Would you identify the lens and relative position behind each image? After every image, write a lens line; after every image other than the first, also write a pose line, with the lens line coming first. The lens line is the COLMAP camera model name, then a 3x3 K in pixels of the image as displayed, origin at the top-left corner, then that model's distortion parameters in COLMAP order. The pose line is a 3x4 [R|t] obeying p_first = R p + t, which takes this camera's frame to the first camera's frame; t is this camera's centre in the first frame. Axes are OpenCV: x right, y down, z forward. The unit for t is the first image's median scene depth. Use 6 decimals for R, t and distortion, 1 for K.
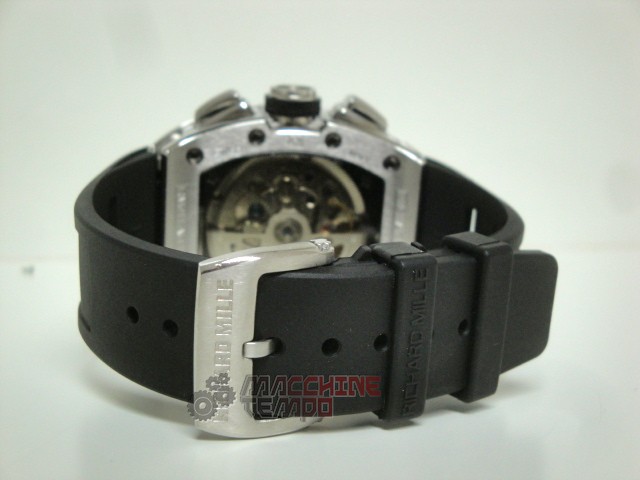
lens RADIAL K [[941.7, 0, 320.0], [0, 941.7, 240.0], [0, 0, 1]] dist [0.165924, 0.000475]
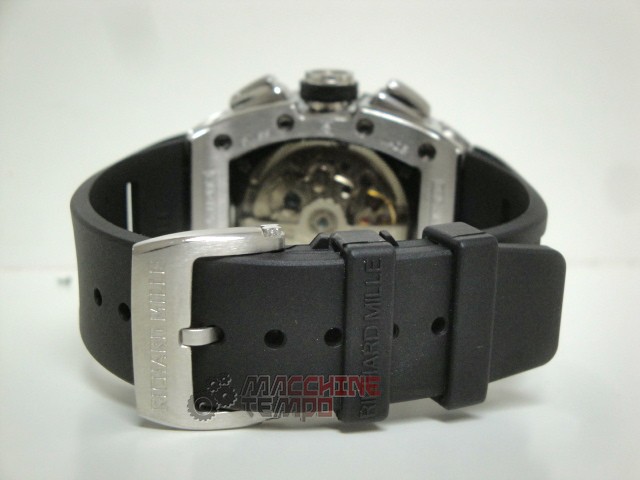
lens RADIAL K [[941.7, 0, 320.0], [0, 941.7, 240.0], [0, 0, 1]] dist [0.165924, 0.000475]
pose [[0.972132, 0.027867, -0.232773, 0.196545], [-0.028975, 0.999579, -0.001341, 0.010968], [0.232638, 0.008049, 0.972530, 0.069530]]
